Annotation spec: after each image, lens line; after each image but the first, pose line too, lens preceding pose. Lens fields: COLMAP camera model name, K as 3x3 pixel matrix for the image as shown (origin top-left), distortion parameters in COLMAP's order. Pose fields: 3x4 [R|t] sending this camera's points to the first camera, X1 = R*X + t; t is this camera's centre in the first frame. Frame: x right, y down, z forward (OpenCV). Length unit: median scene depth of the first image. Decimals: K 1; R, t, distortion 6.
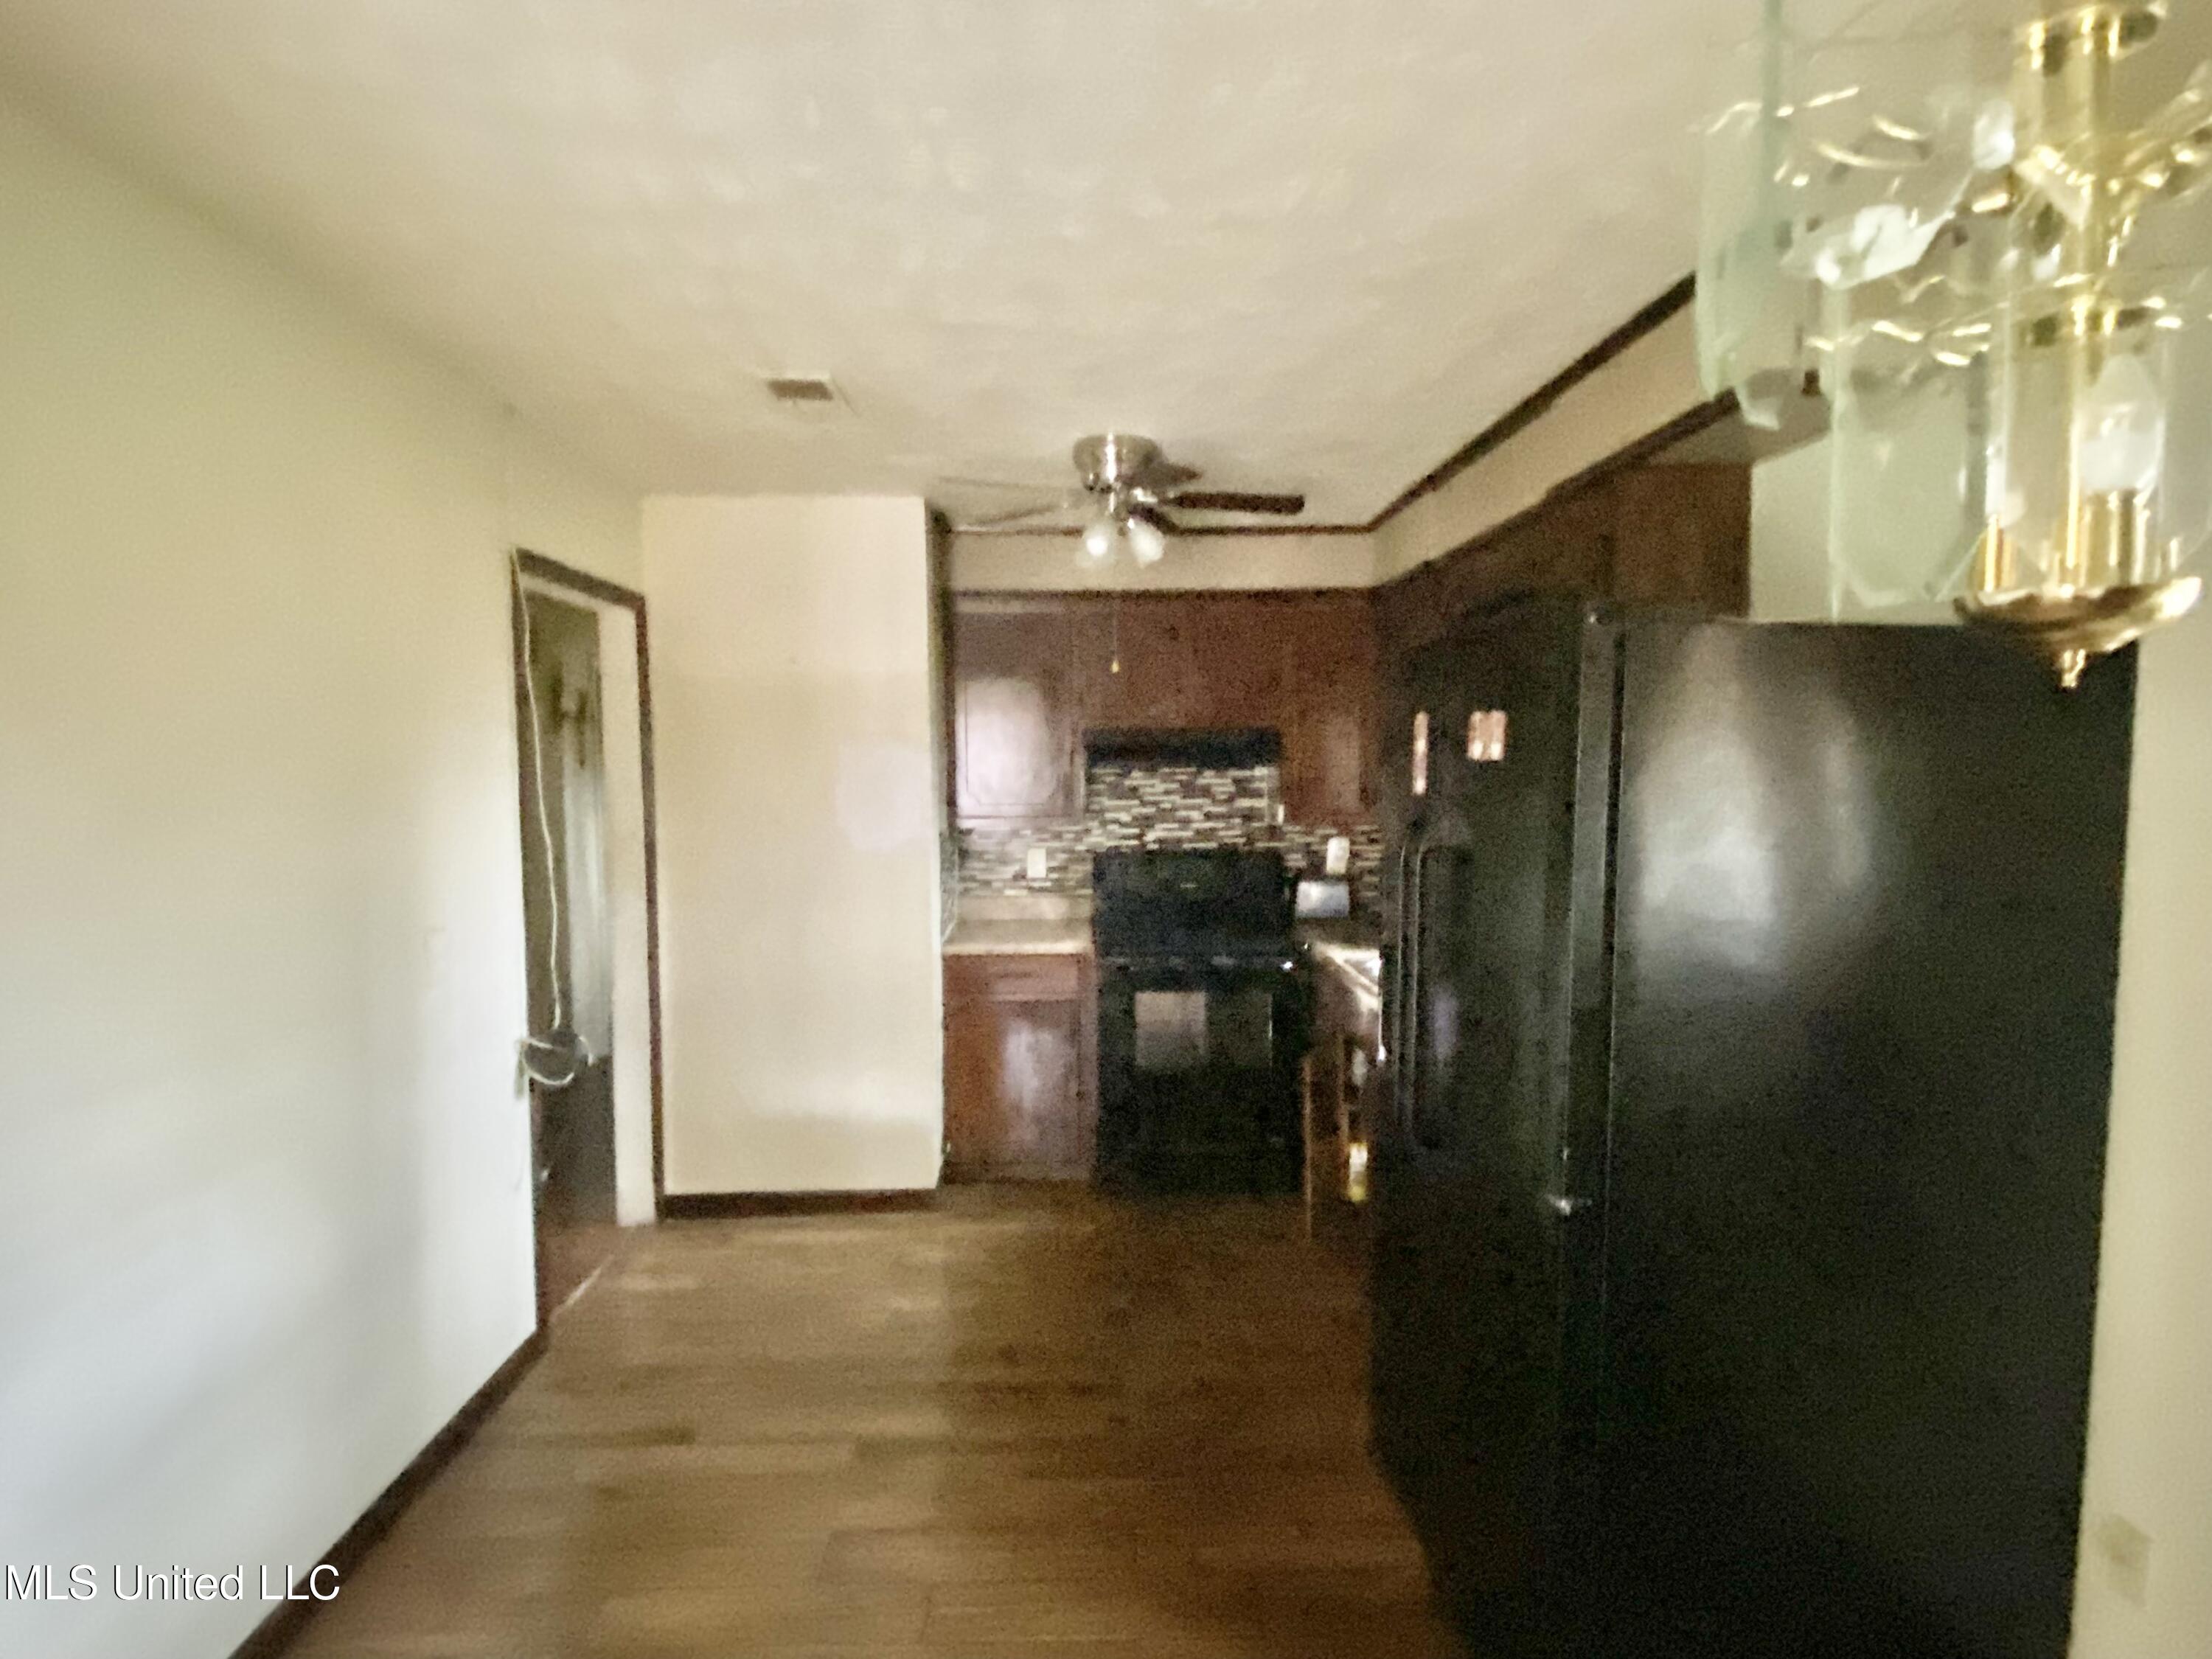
lens RADIAL K [[1167.2, 0, 1106.0], [0, 1167.2, 829.5], [0, 0, 1]] dist [0.020337, -0.001219]
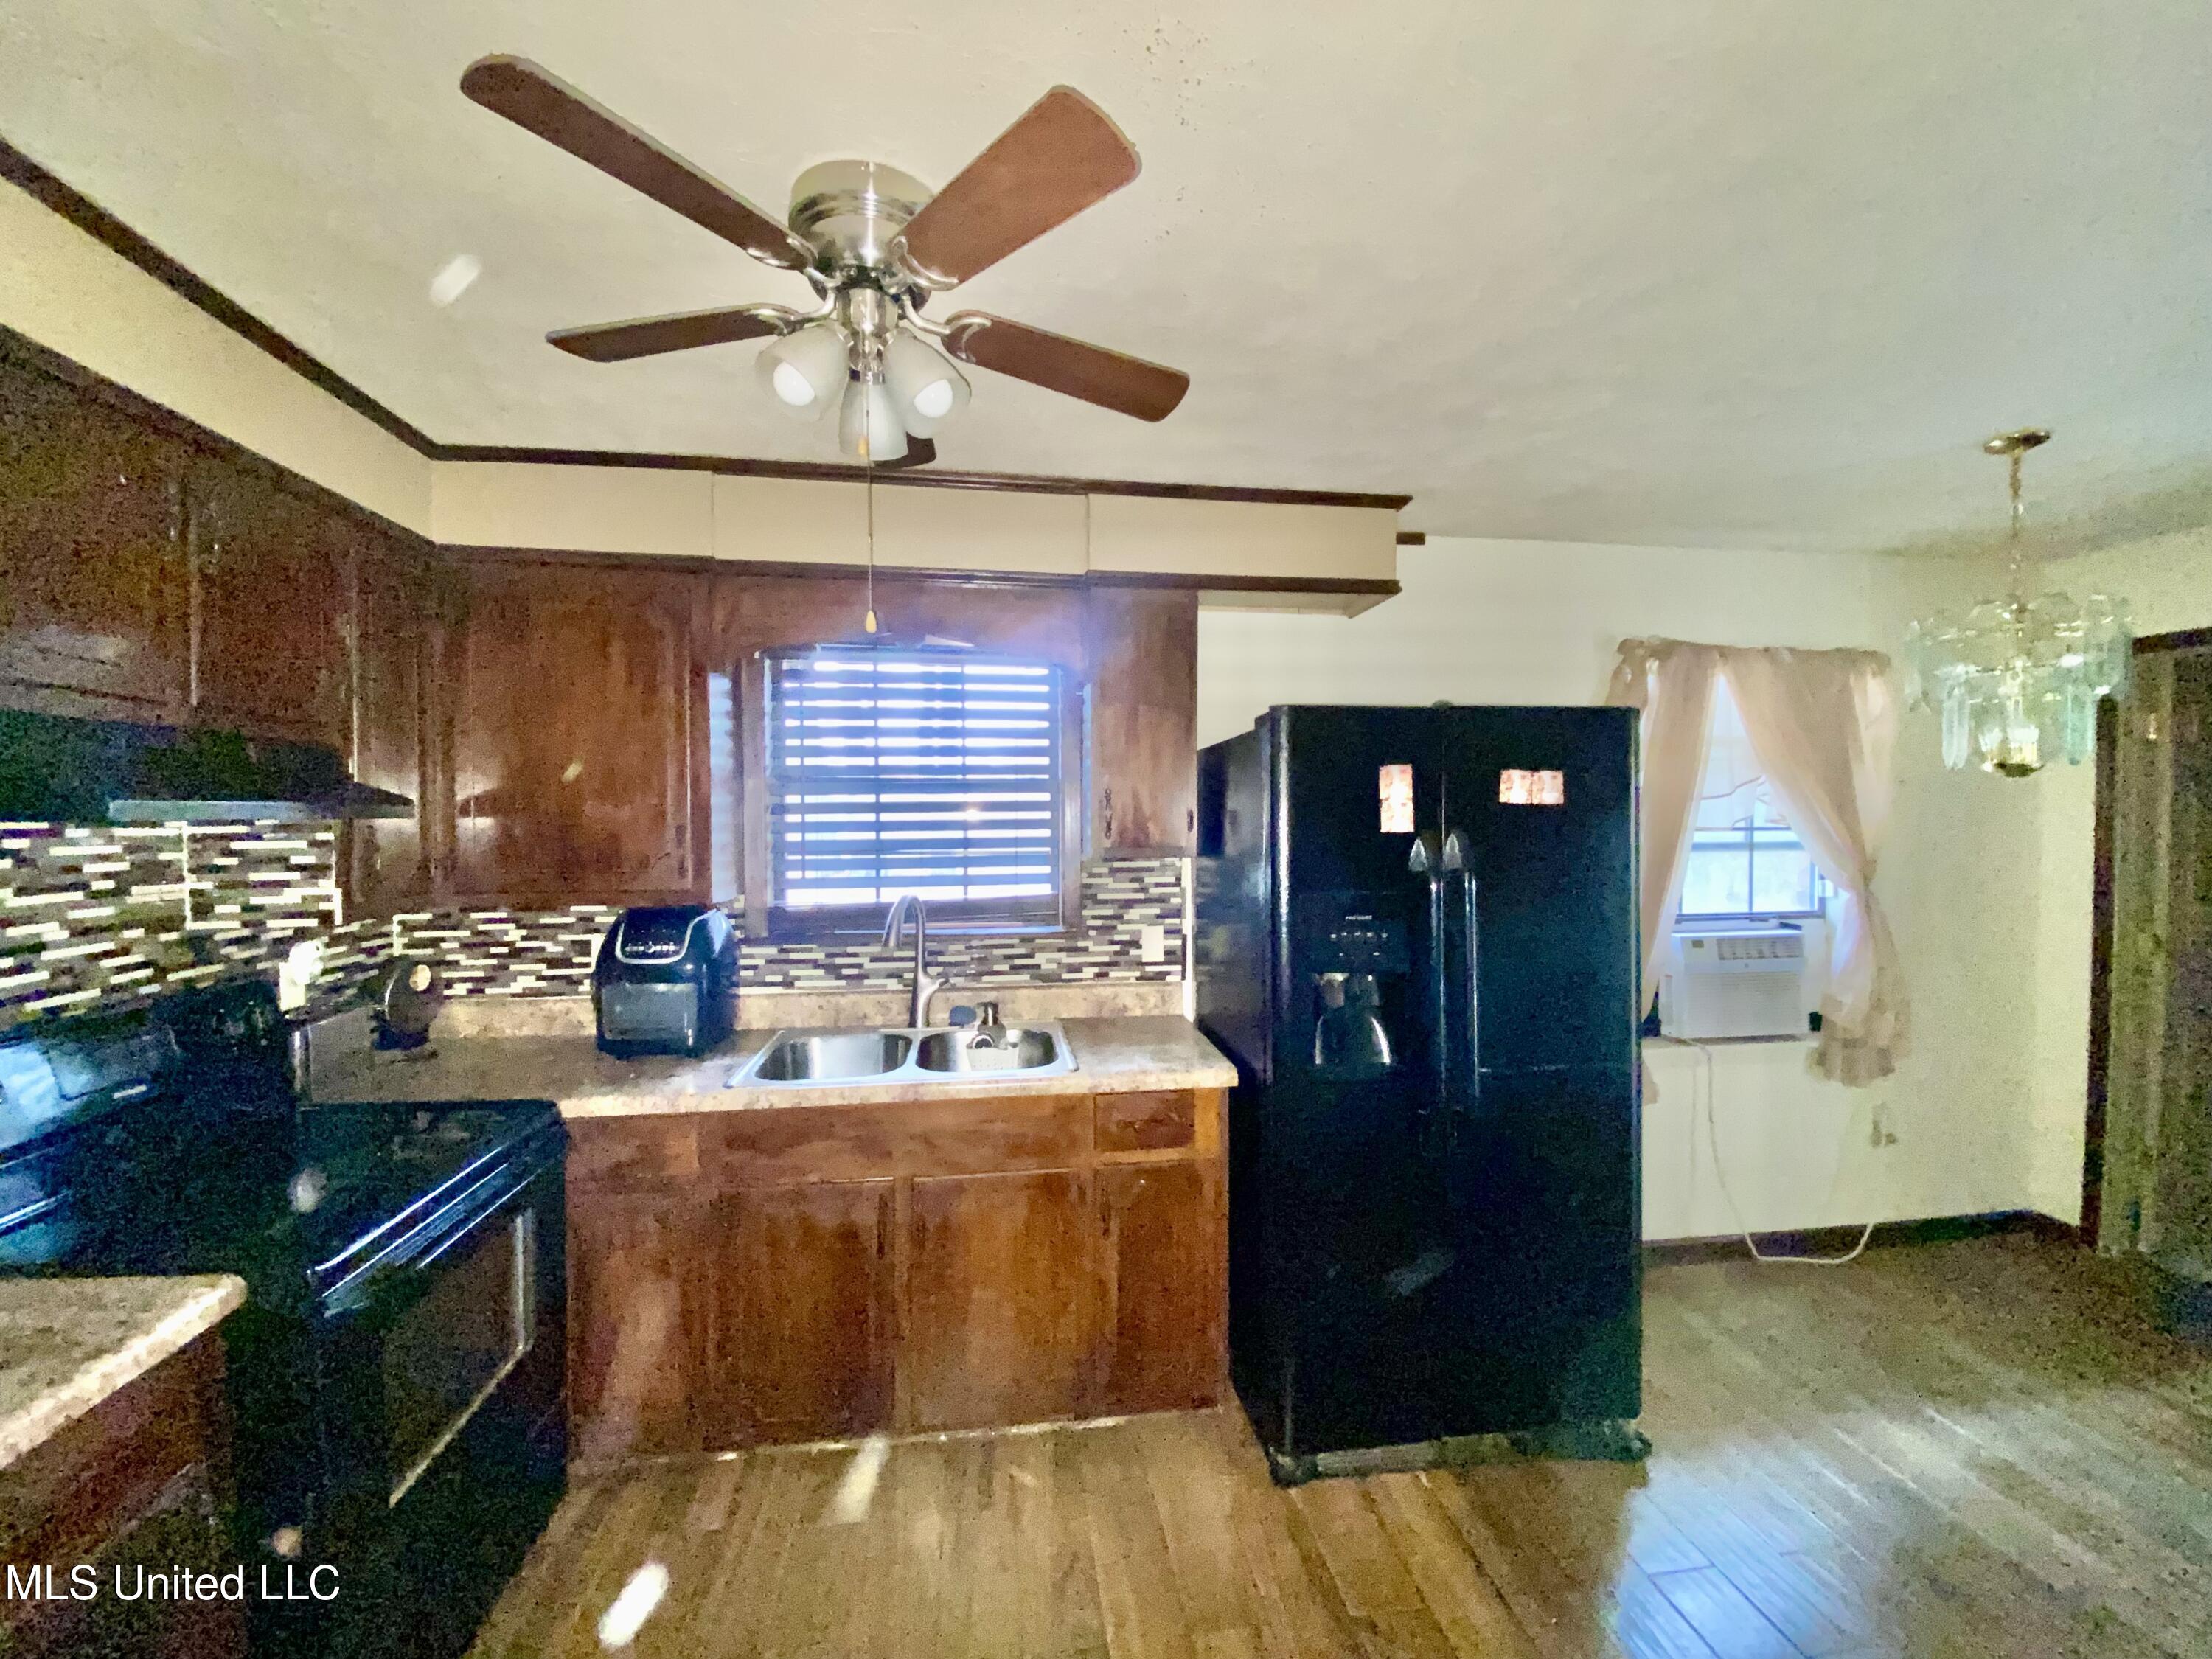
lens RADIAL K [[885.7, 0, 1106.2], [0, 885.7, 837.3], [0, 0, 1]] dist [0.044138, -0.034976]
pose [[-0.108891, -0.019849, 0.993855, -0.327398], [0.061025, 0.997781, 0.026613, -0.036816], [-0.992179, 0.063548, -0.107438, 0.754223]]
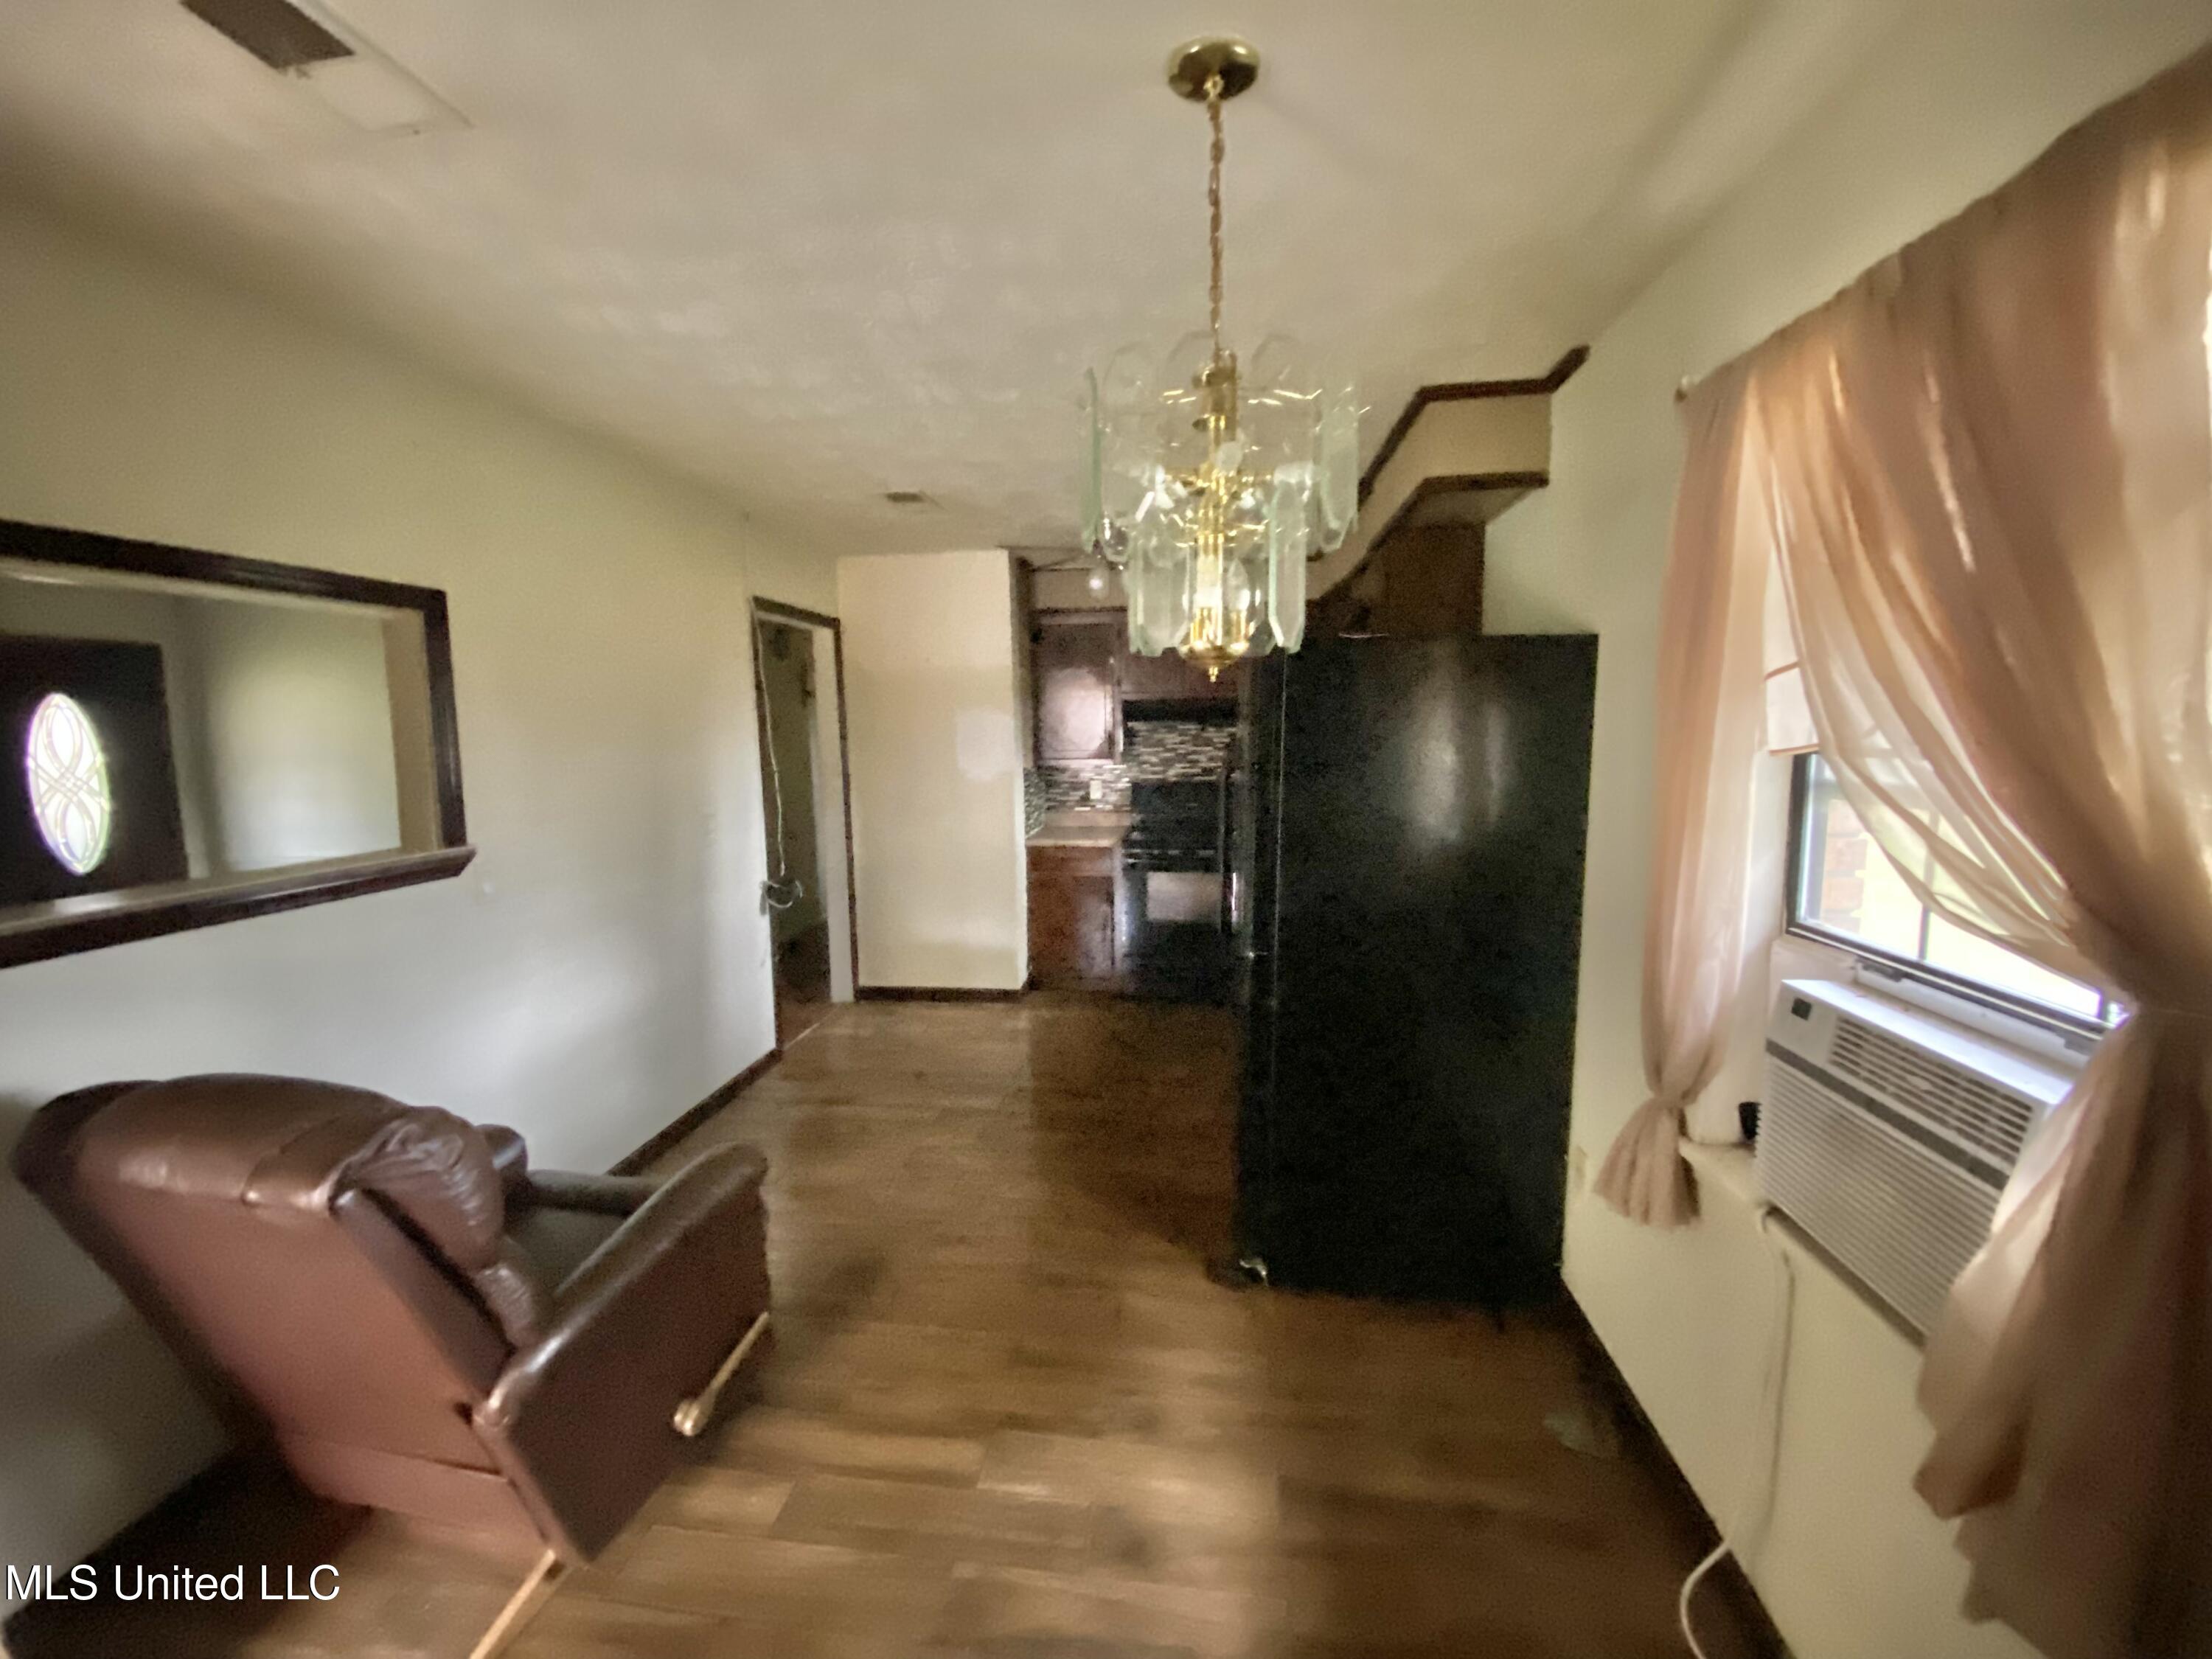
lens RADIAL K [[885.7, 0, 1106.2], [0, 885.7, 837.3], [0, 0, 1]] dist [0.044138, -0.034976]
pose [[0.988387, 0.012916, -0.151409, 0.148071], [-0.002799, 0.997760, 0.066842, 0.015505], [0.151933, -0.065642, 0.986209, -0.164229]]
